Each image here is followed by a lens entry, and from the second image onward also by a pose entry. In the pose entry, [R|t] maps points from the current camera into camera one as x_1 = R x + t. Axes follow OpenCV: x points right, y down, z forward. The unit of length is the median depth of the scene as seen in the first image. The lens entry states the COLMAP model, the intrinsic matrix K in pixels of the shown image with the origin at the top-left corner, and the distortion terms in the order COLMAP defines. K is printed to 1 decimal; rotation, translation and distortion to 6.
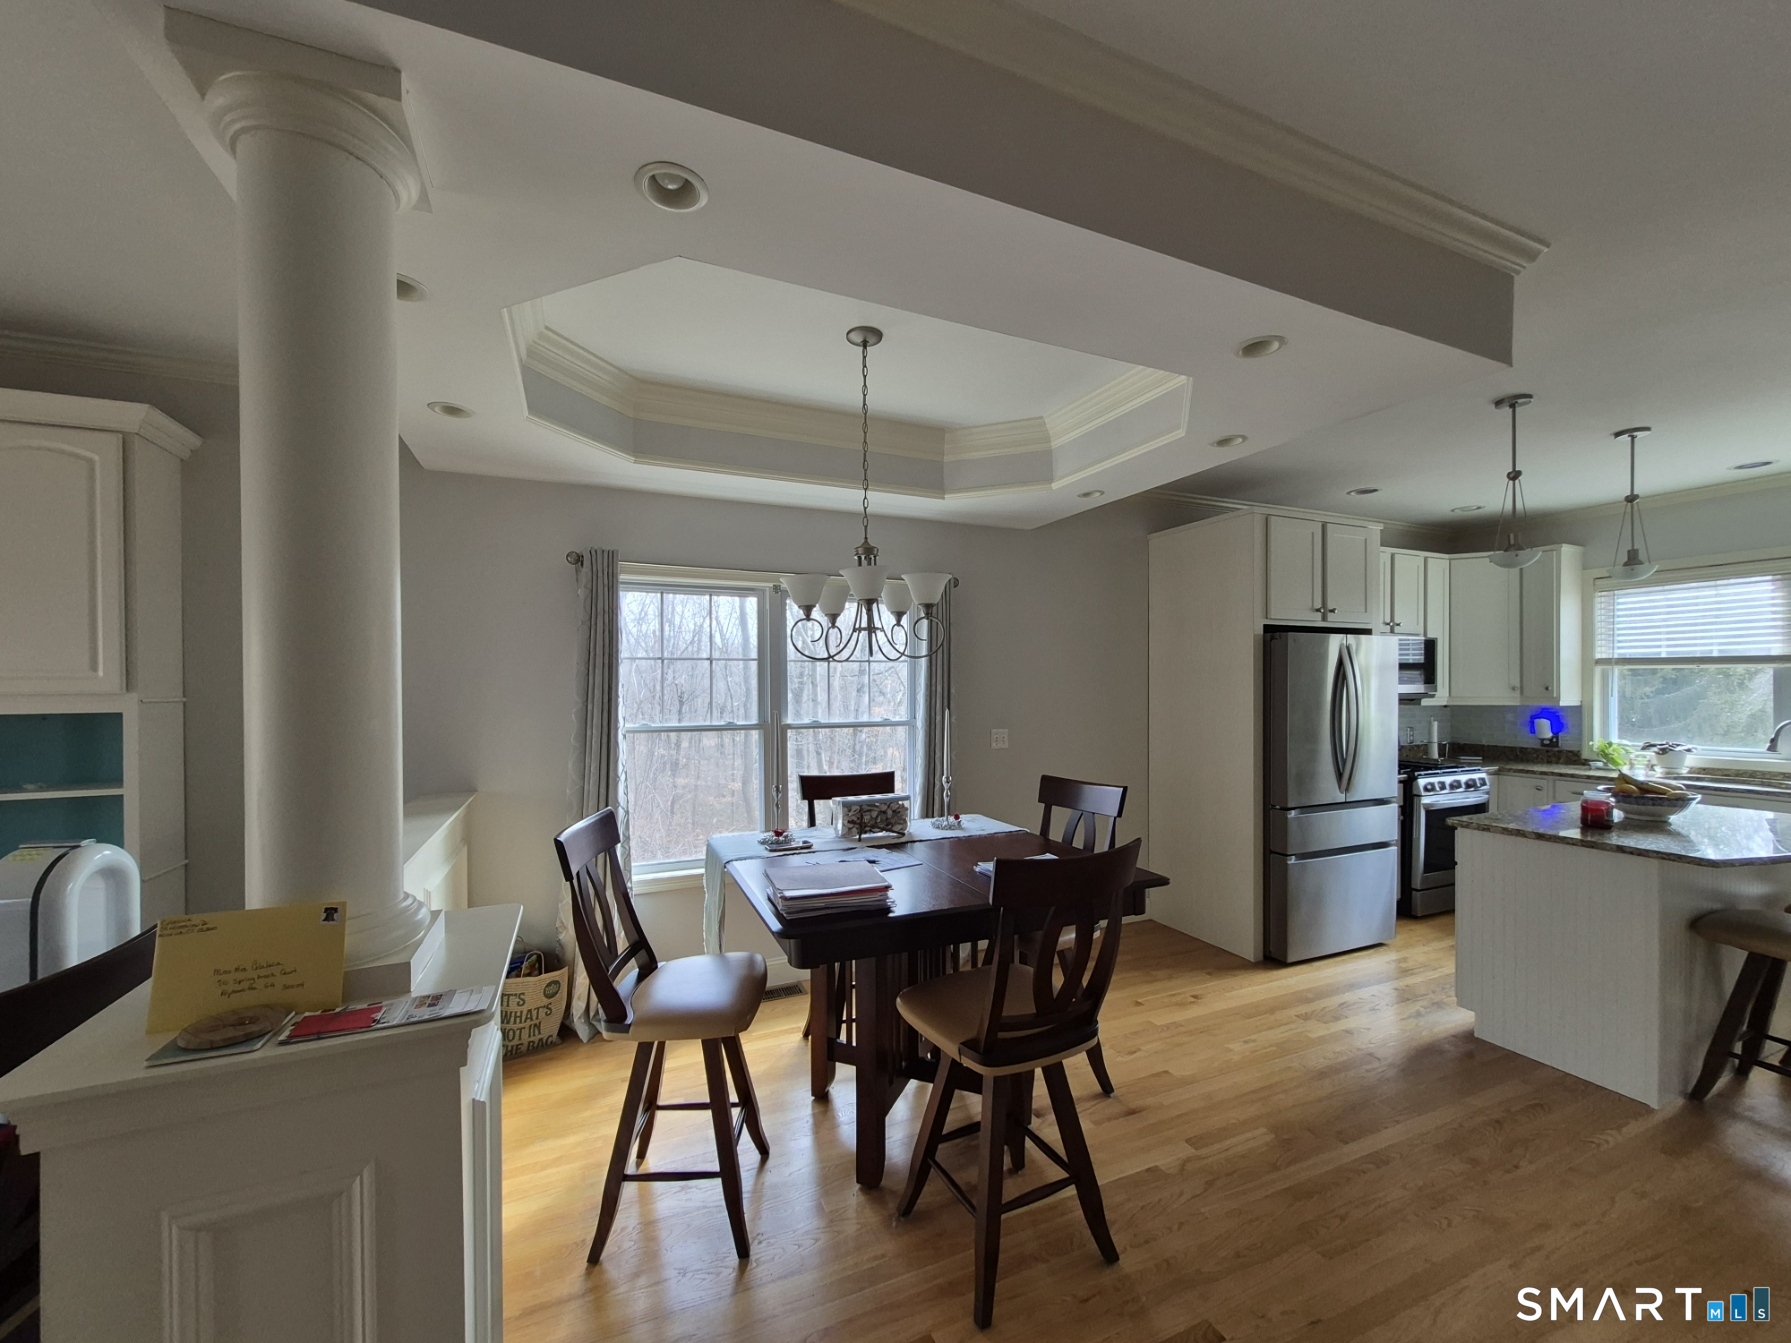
lens RADIAL K [[704.2, 0, 879.7], [0, 704.2, 681.3], [0, 0, 1]] dist [0.000182, 0.000136]
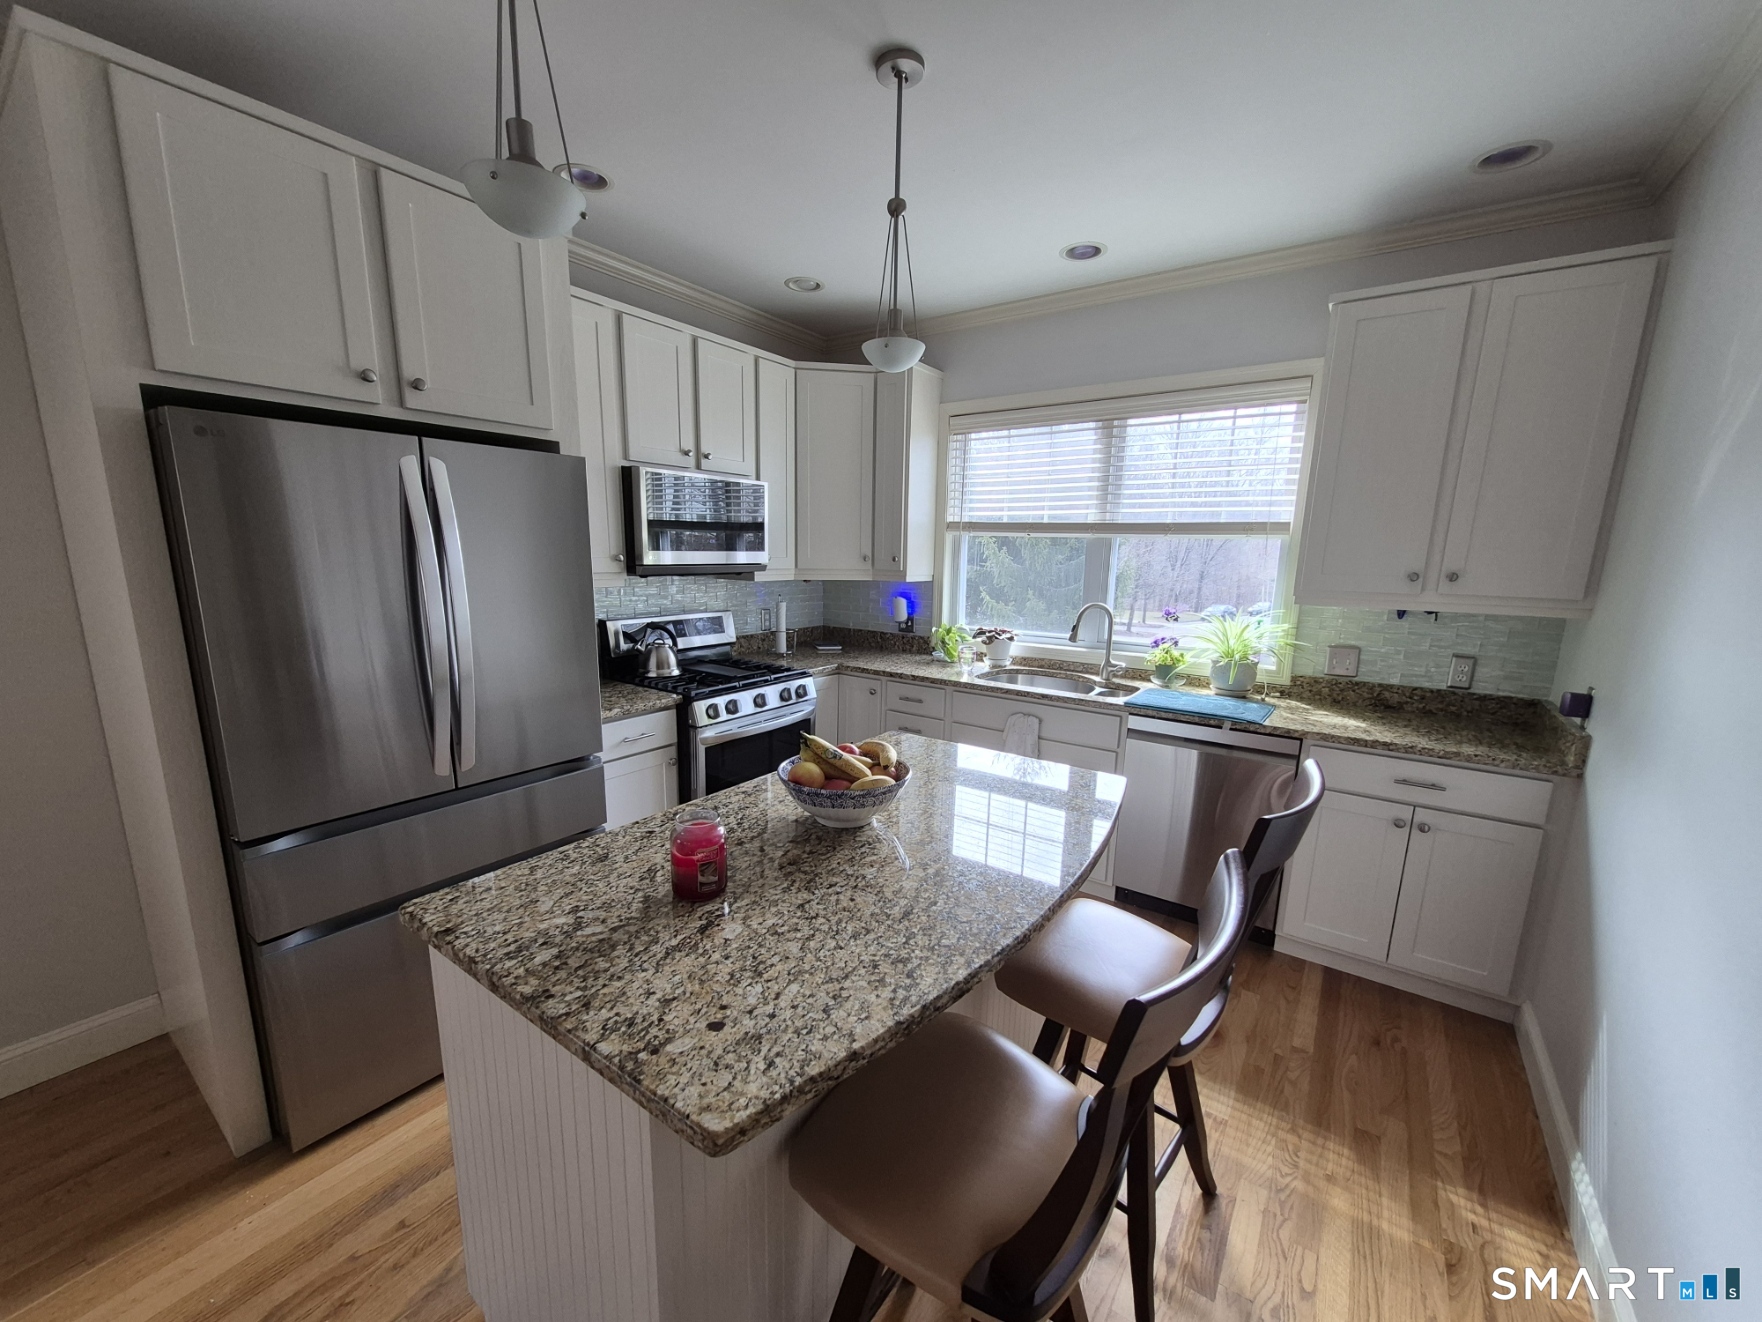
lens RADIAL K [[680.8, 0, 882.7], [0, 680.8, 675.7], [0, 0, 1]] dist [0.000868, 0.000022]
pose [[0.853684, -0.077862, 0.514939, 0.543284], [-0.023803, 0.981894, 0.187932, -0.004326], [-0.520248, -0.172691, 0.836373, 0.363022]]
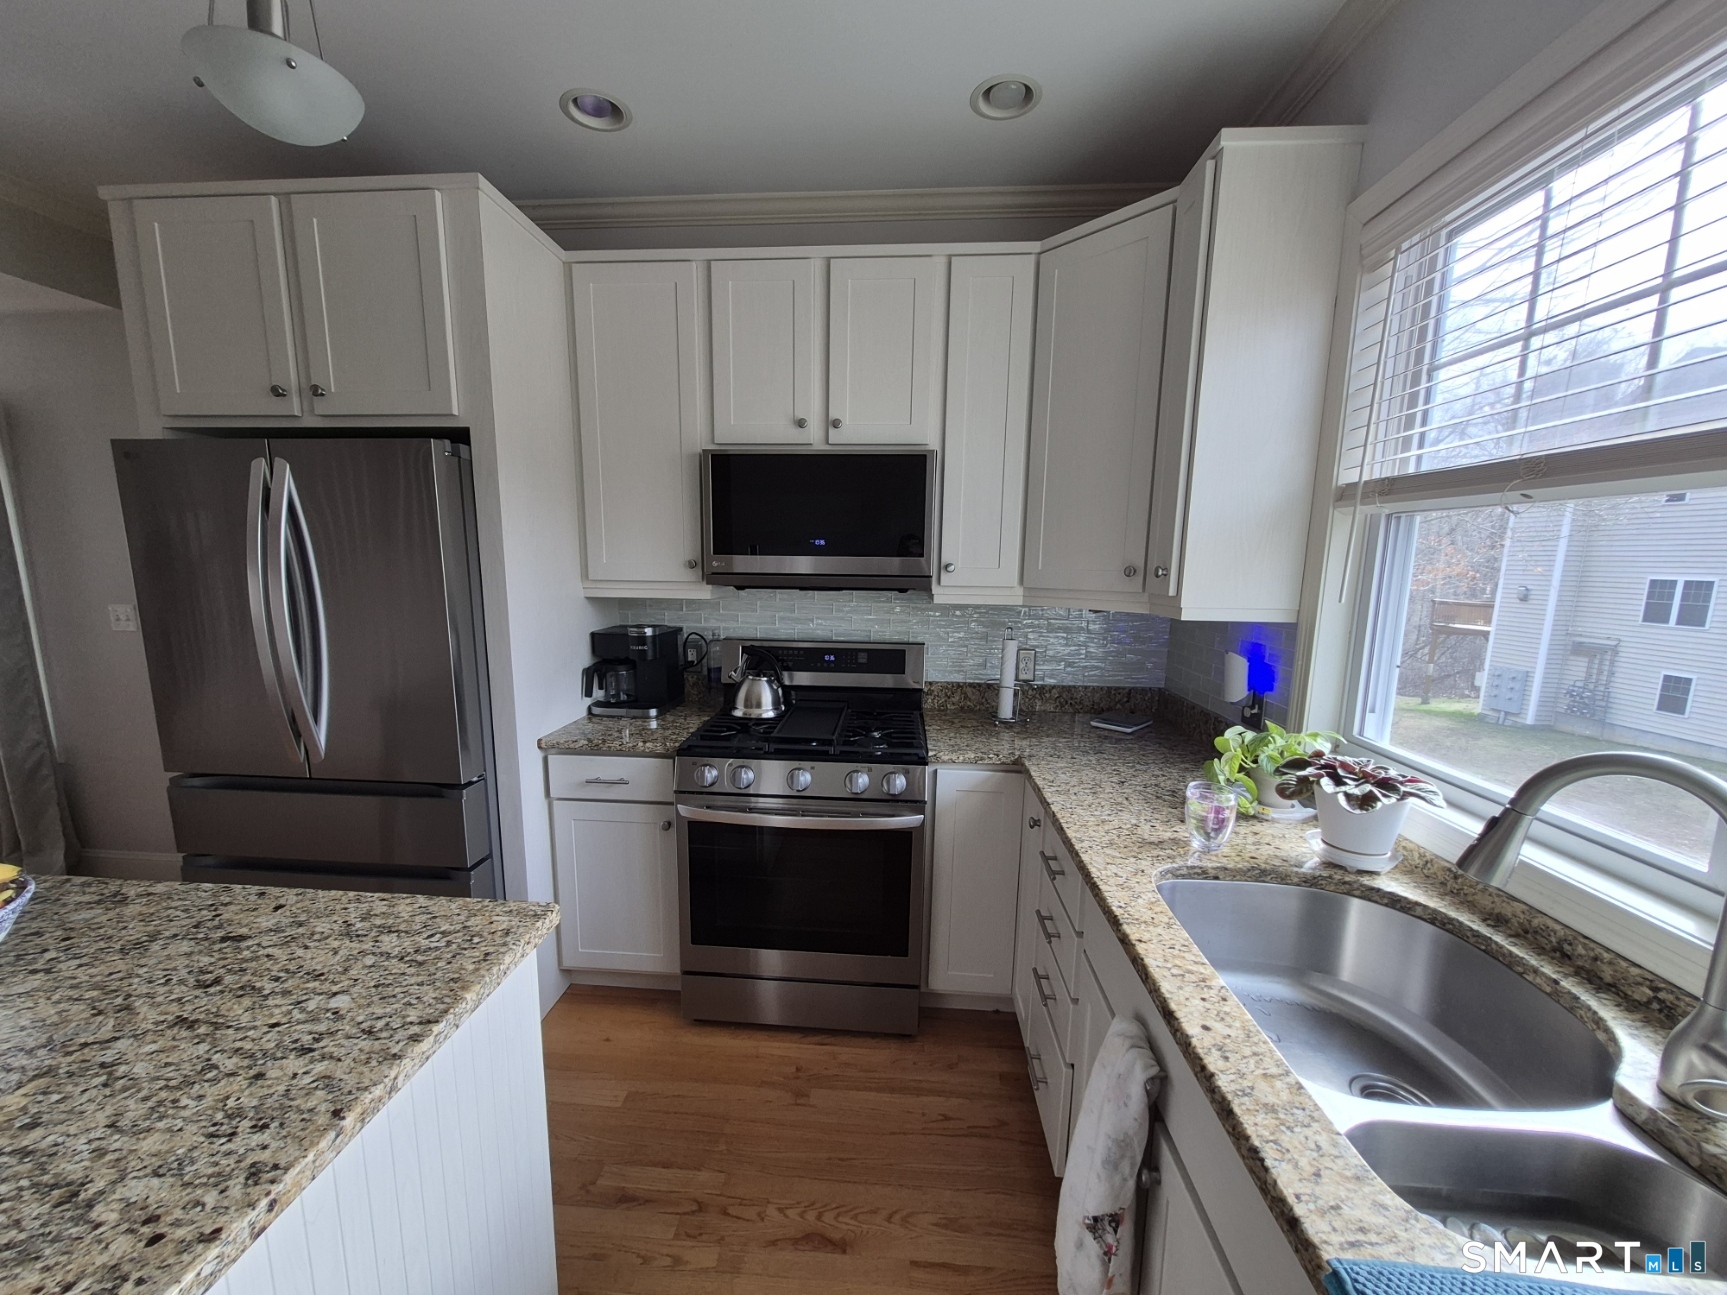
lens RADIAL K [[661.9, 0, 863.5], [0, 661.9, 647.5], [0, 0, 1]] dist [0.001081, 0.000078]
pose [[0.887773, 0.076274, -0.453918, 0.965077], [-0.010374, 0.989239, 0.145937, 0.000207], [0.460164, -0.124850, 0.879011, 0.616919]]
